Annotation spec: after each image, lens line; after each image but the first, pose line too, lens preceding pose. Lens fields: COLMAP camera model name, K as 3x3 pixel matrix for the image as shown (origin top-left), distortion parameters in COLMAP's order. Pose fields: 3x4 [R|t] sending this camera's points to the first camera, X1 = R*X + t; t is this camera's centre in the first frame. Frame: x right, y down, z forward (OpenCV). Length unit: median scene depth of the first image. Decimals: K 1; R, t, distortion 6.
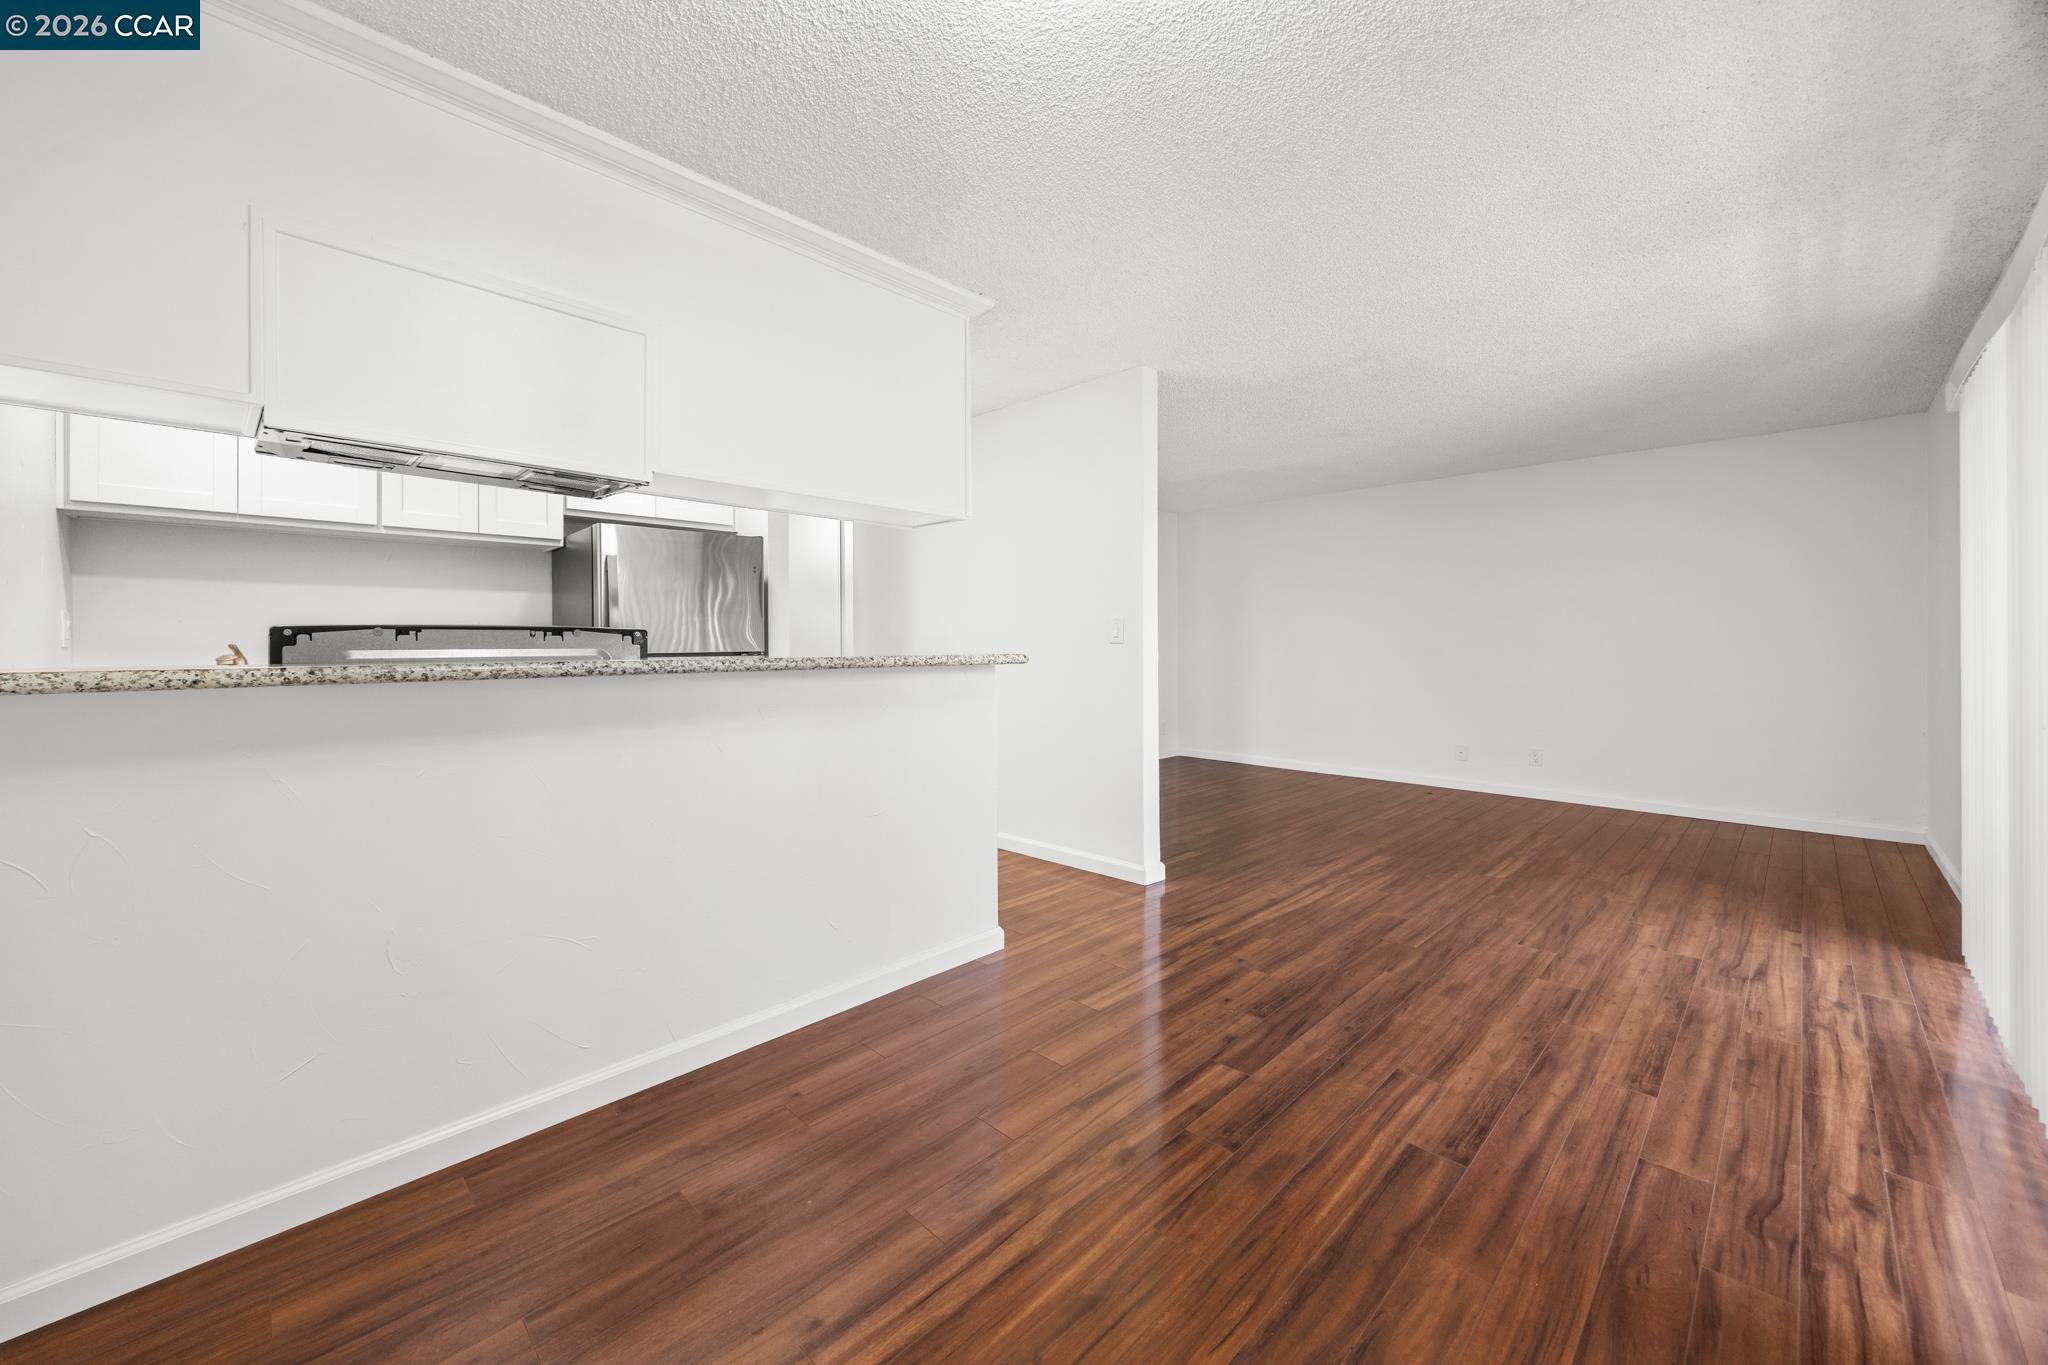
lens RADIAL K [[781.1, 0, 1019.7], [0, 781.1, 659.0], [0, 0, 1]] dist [-0.000191, -0.000051]
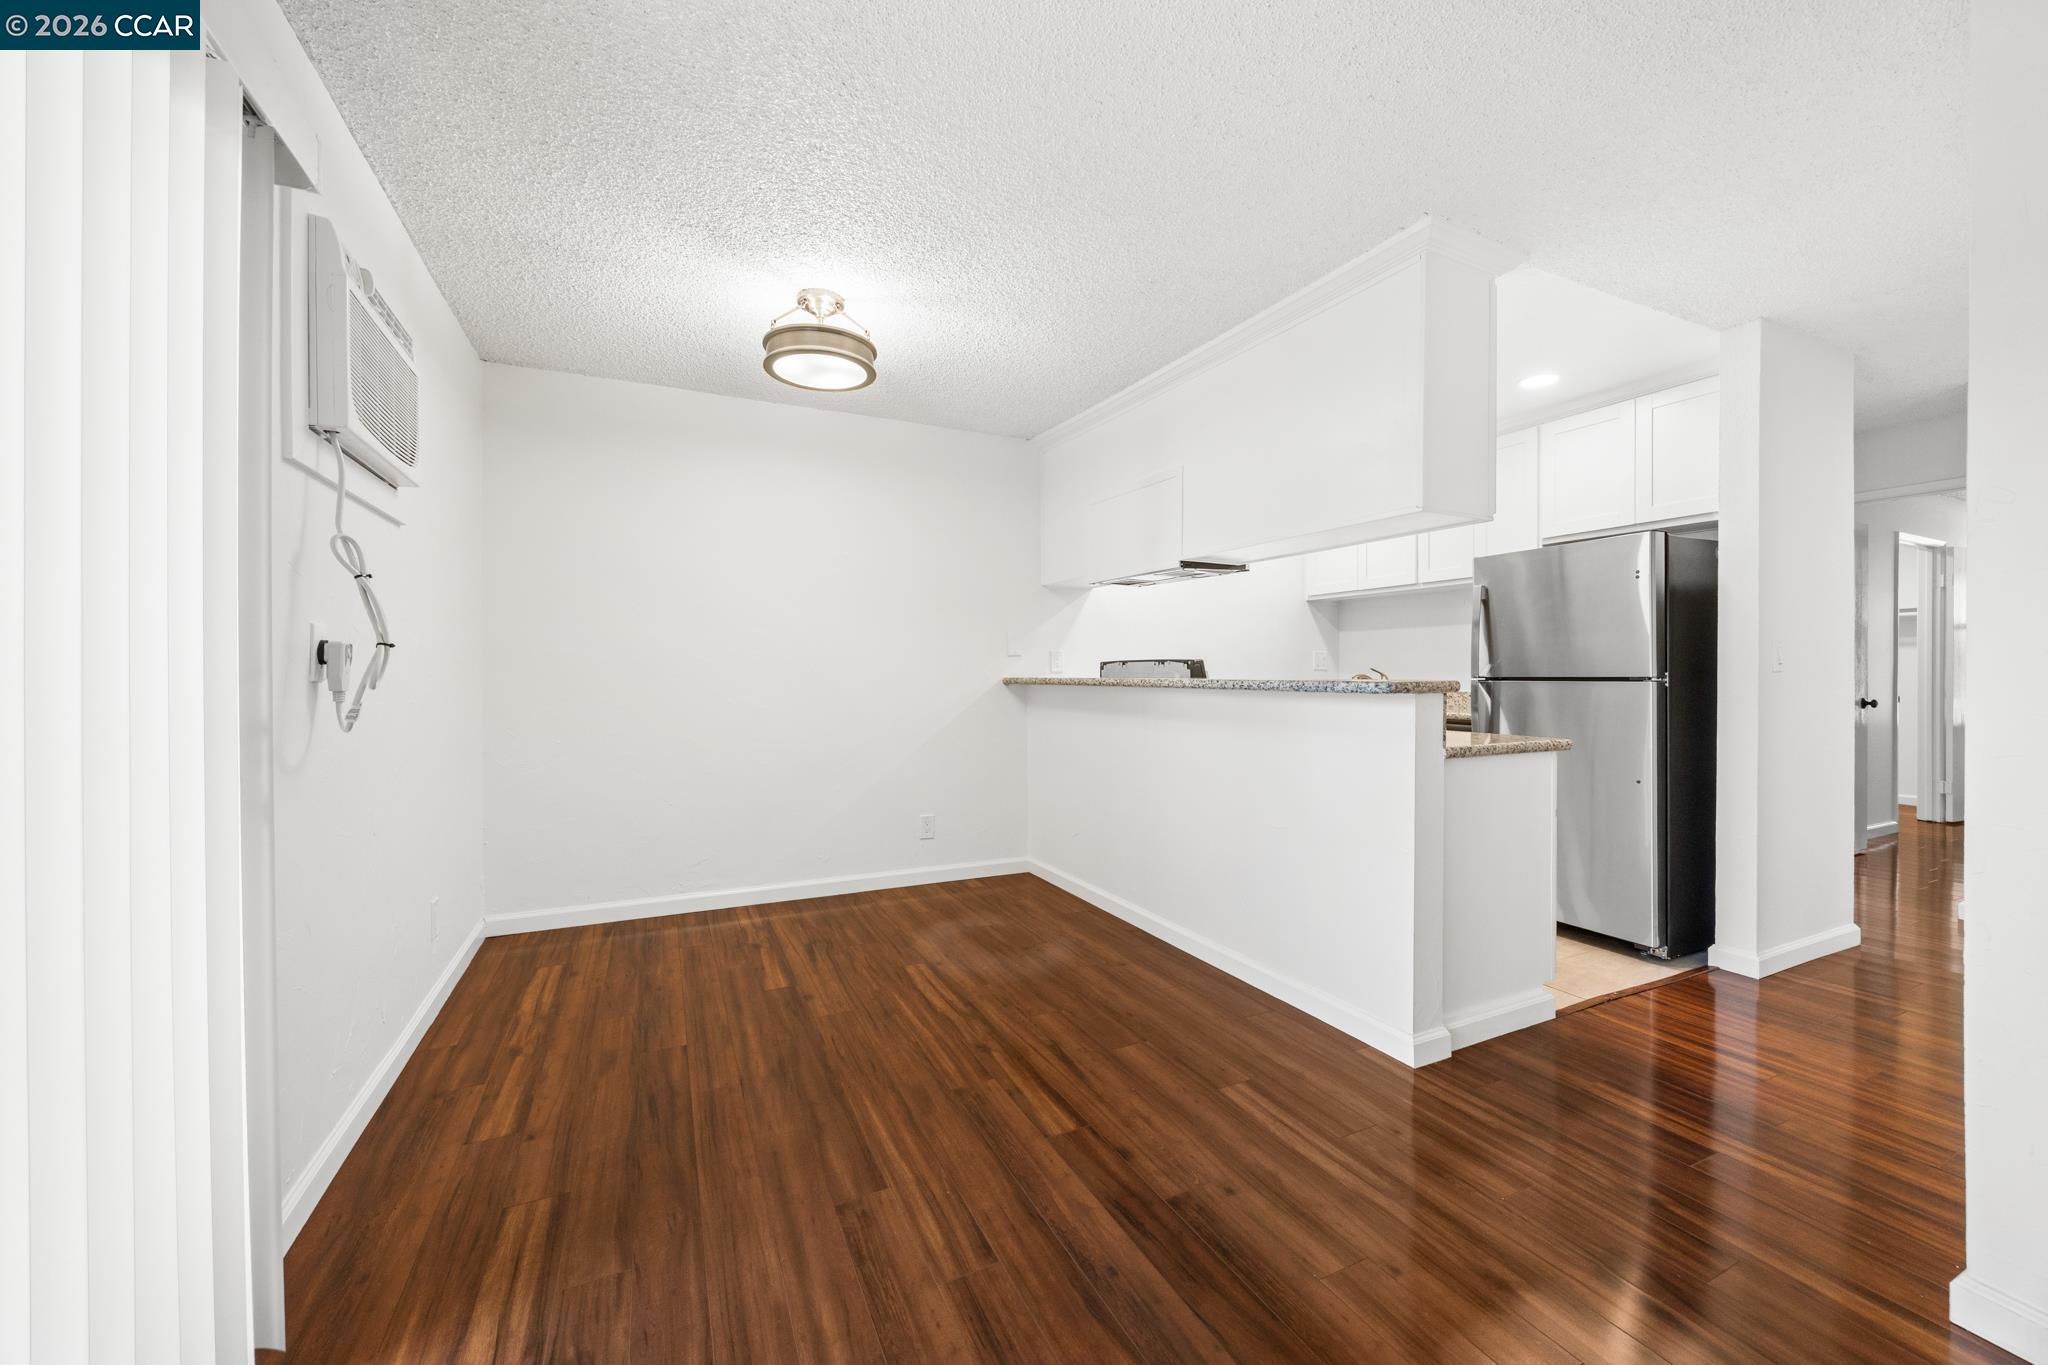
lens RADIAL K [[768.9, 0, 1022.3], [0, 768.9, 670.9], [0, 0, 1]] dist [-0.001497, 0.000092]
pose [[-0.328927, 0.006180, -0.944335, 1.344600], [-0.010332, 0.999895, 0.010142, -0.031340], [0.944299, 0.013093, -0.328828, 1.468733]]
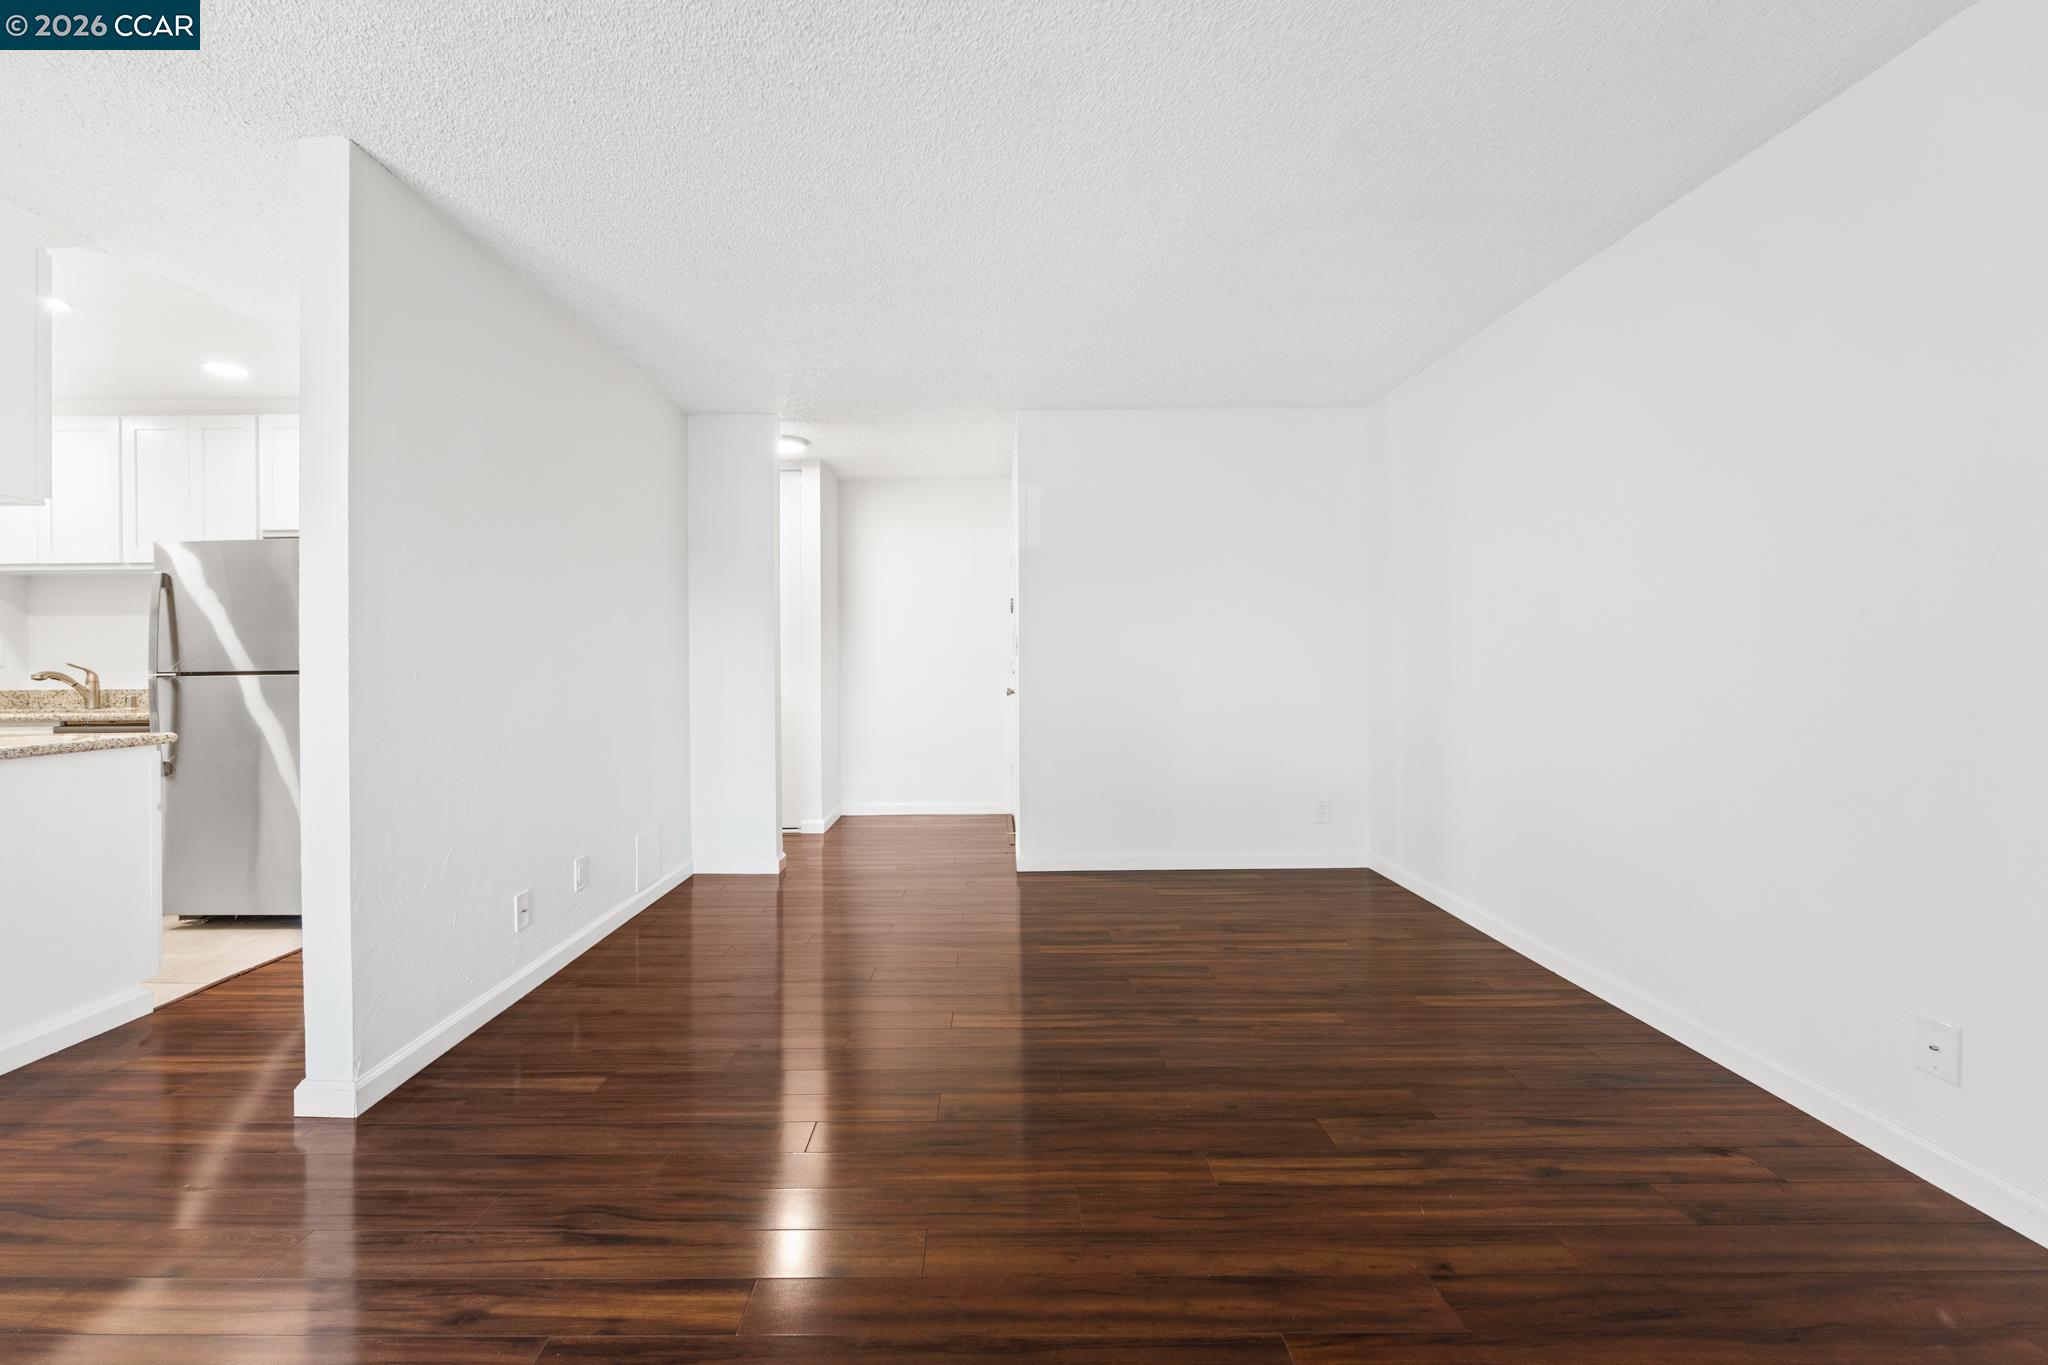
lens RADIAL K [[825.8, 0, 975.1], [0, 825.8, 664.9], [0, 0, 1]] dist [-0.001169, -0.000196]
pose [[0.699612, 0.005229, -0.714504, 1.843229], [-0.005878, 0.999982, 0.001563, -0.040755], [0.714499, 0.003106, 0.699630, 1.961507]]
